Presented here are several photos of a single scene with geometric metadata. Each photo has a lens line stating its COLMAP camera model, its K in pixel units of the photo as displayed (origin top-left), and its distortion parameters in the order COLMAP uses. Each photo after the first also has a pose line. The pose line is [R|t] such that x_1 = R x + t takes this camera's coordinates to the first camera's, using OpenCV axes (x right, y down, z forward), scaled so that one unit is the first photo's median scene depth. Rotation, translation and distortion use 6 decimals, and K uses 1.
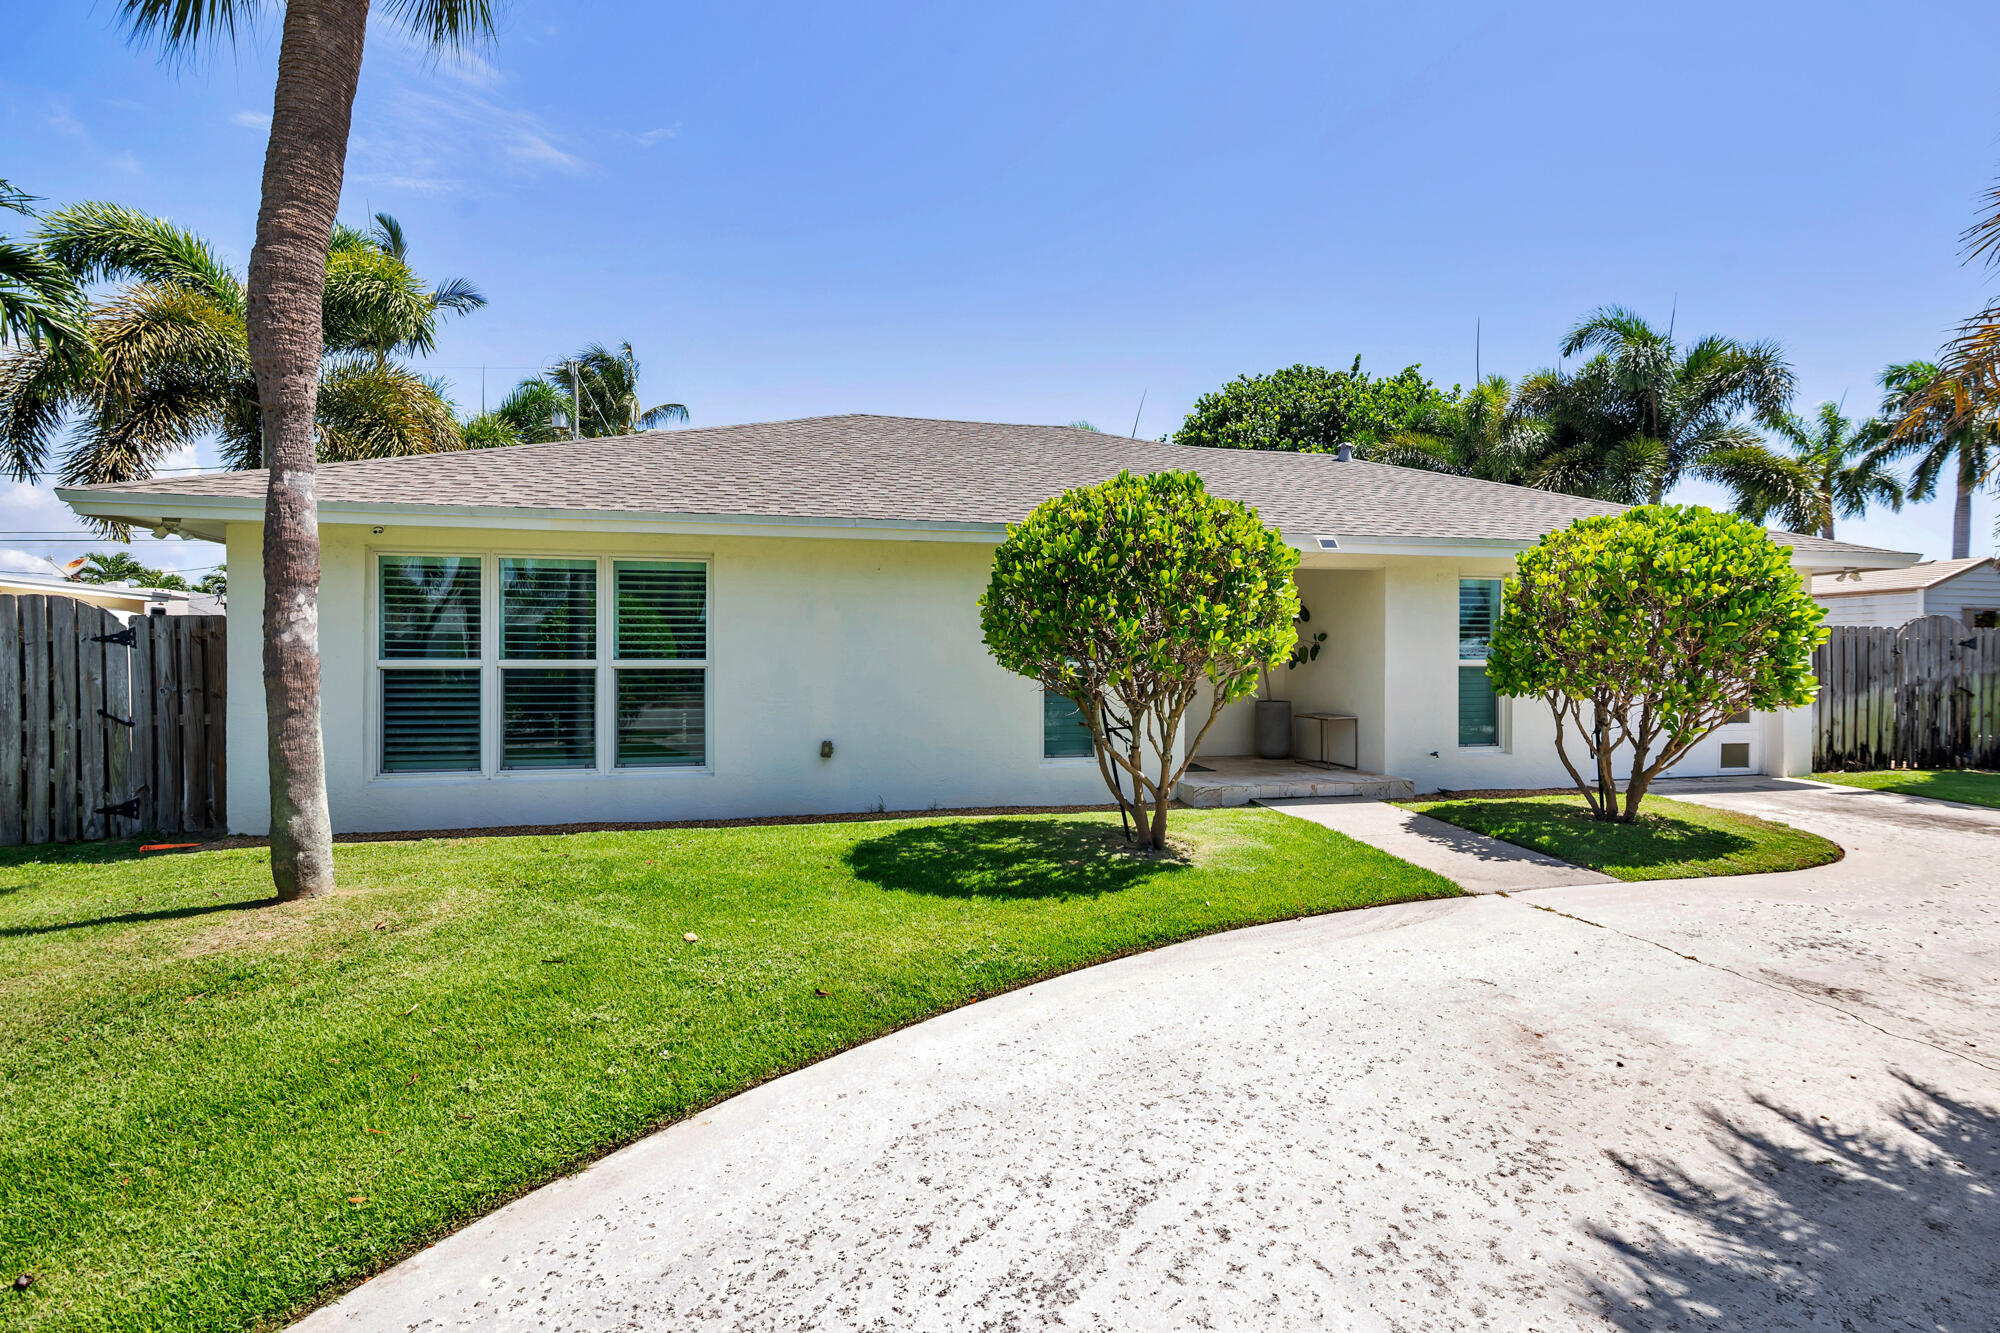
lens RADIAL K [[926.1, 0, 995.3], [0, 926.1, 667.1], [0, 0, 1]] dist [-0.000426, 0.000417]
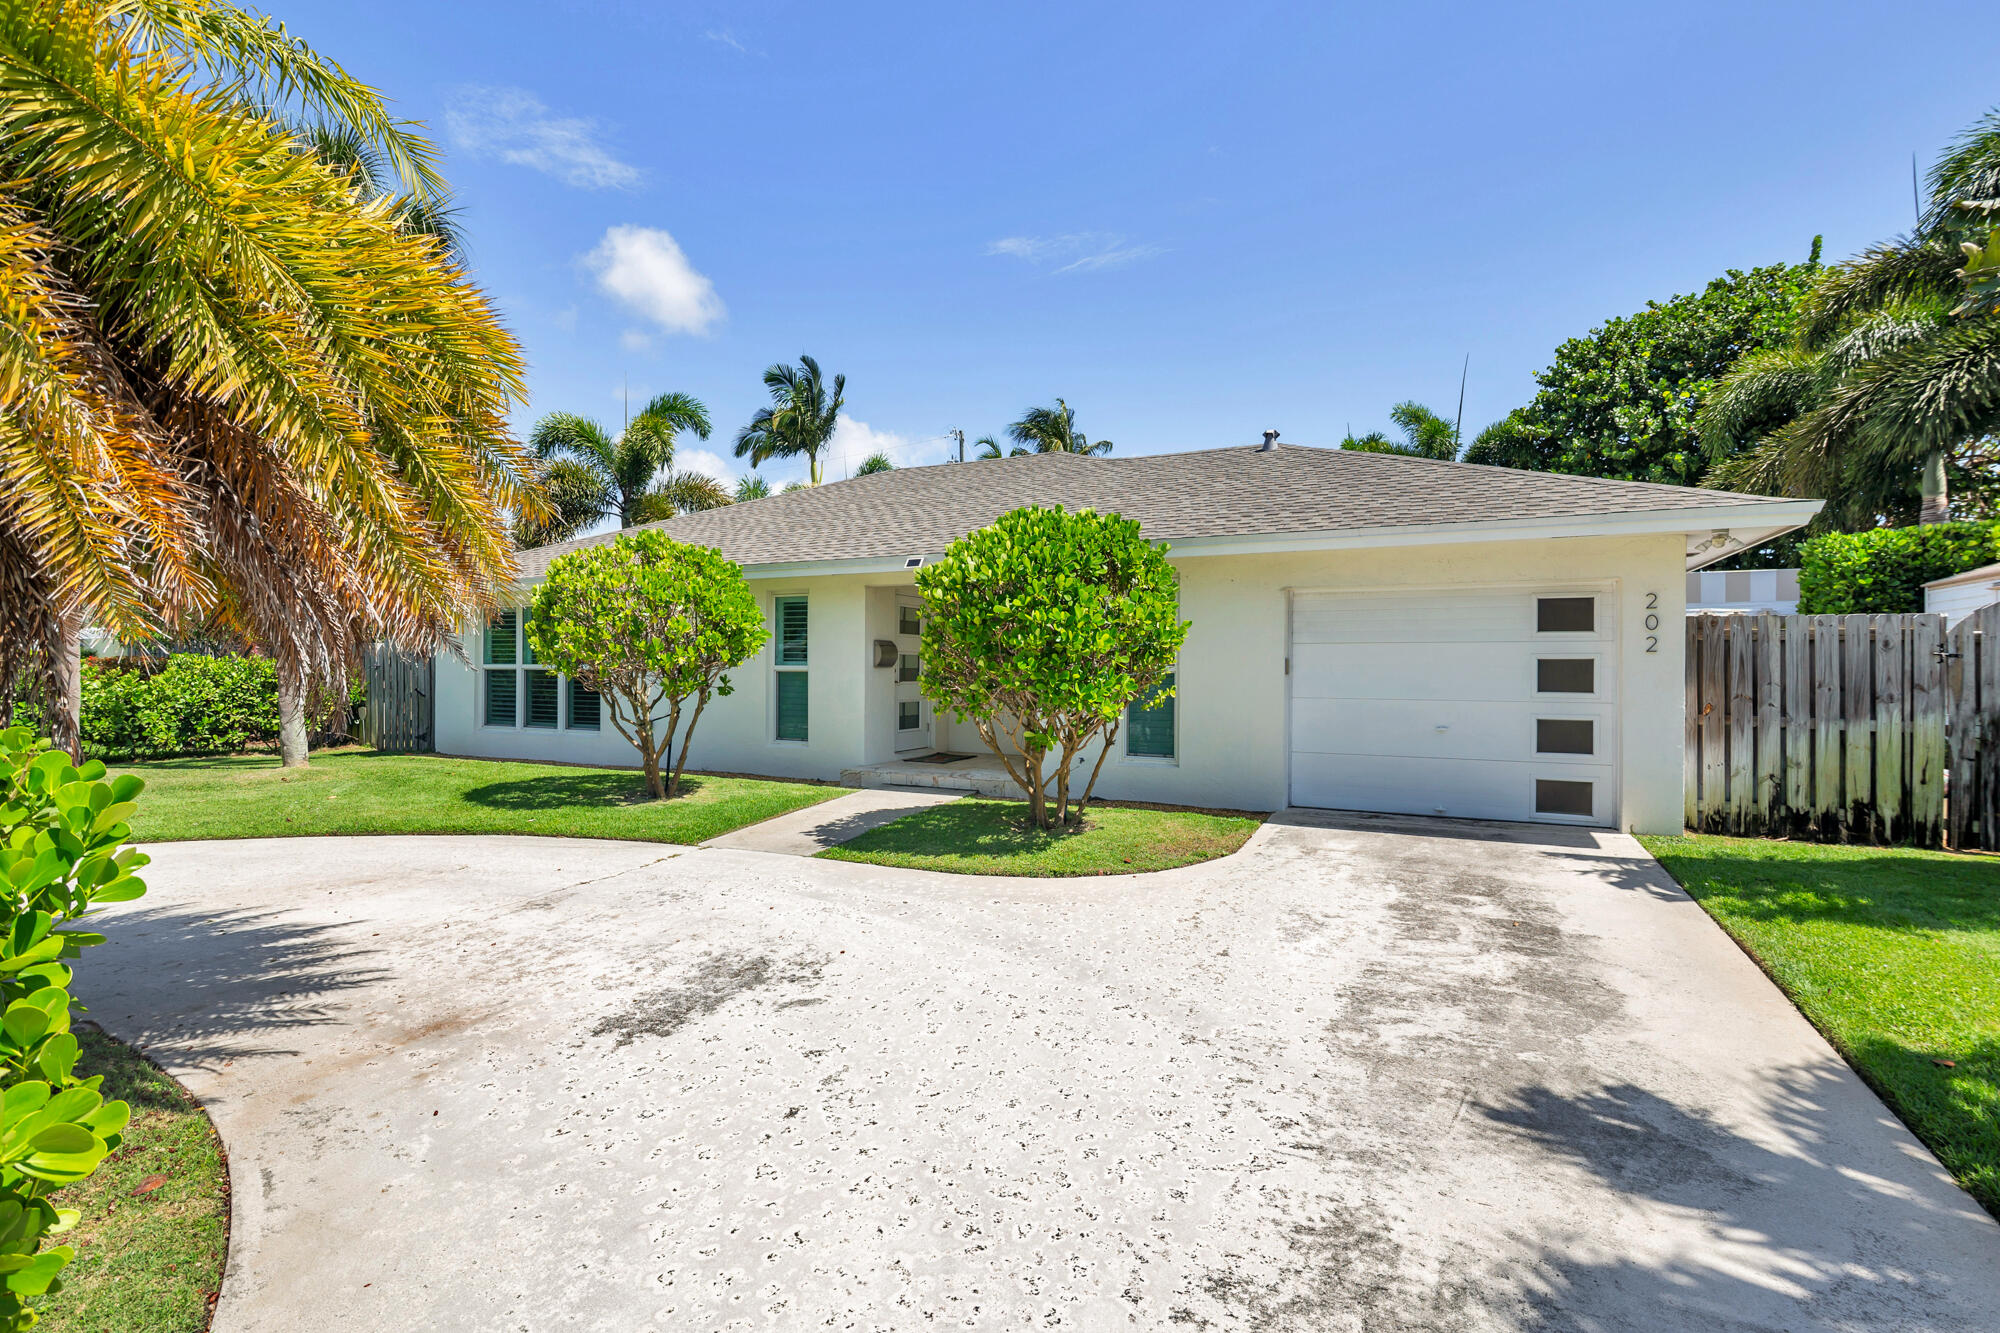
lens RADIAL K [[926.1, 0, 965.1], [0, 926.1, 667.1], [0, 0, 1]] dist [-0.000426, 0.000417]
pose [[0.761996, 0.001415, -0.647580, 1.275393], [-0.008163, 0.999939, -0.007421, 0.003093], [0.647530, 0.010941, 0.761961, 0.190359]]
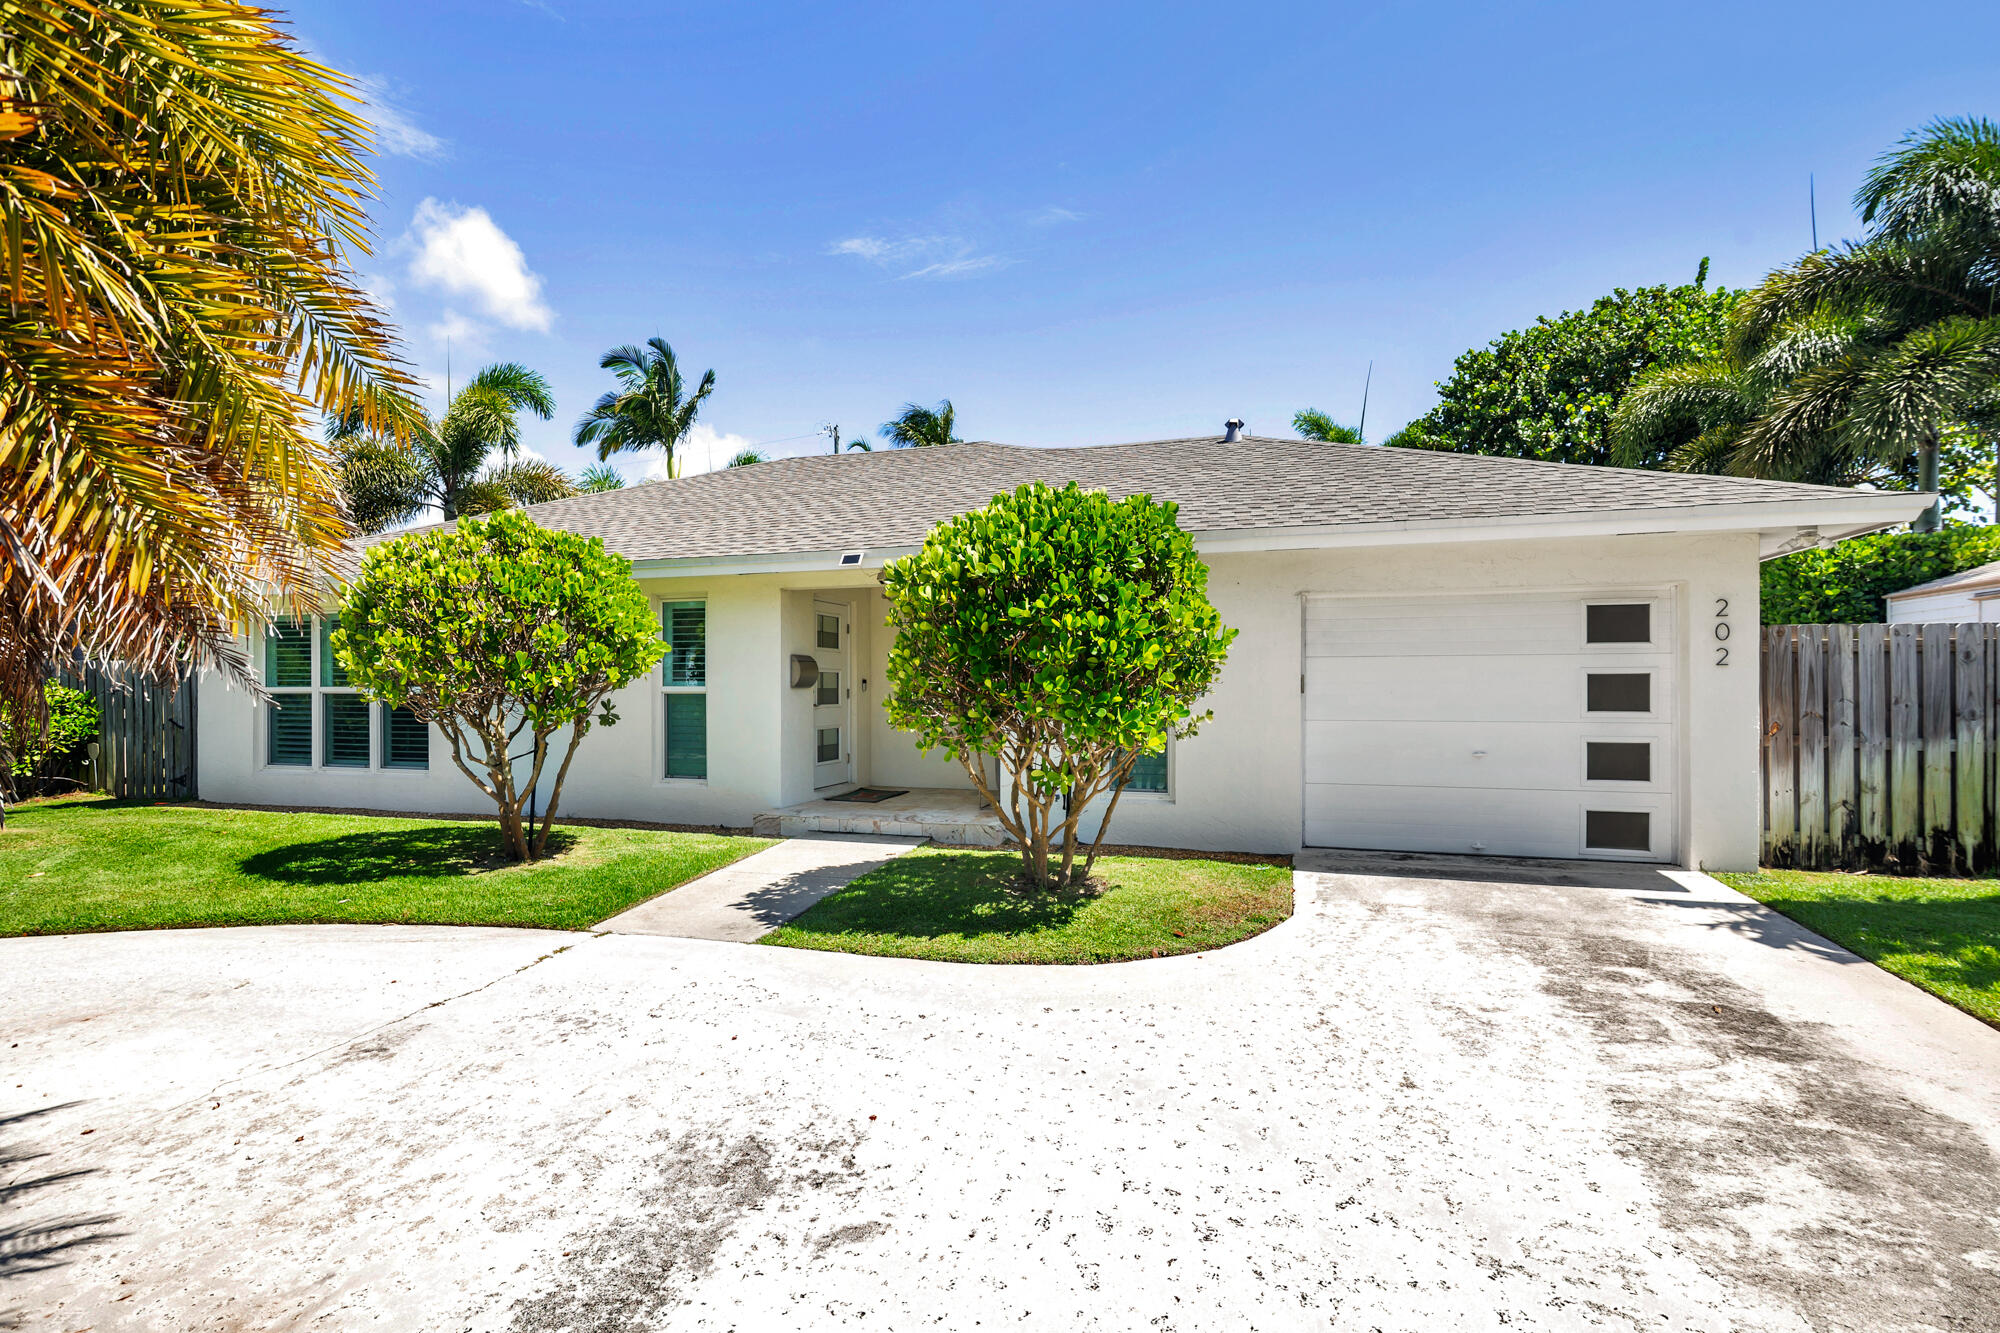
lens RADIAL K [[926.1, 0, 947.5], [0, 926.1, 694.4], [0, 0, 1]] dist [-0.000426, 0.000417]
pose [[0.854836, 0.002028, -0.518894, 1.028255], [-0.000032, 0.999993, 0.003855, -0.002226], [0.518898, -0.003279, 0.854830, 0.284844]]
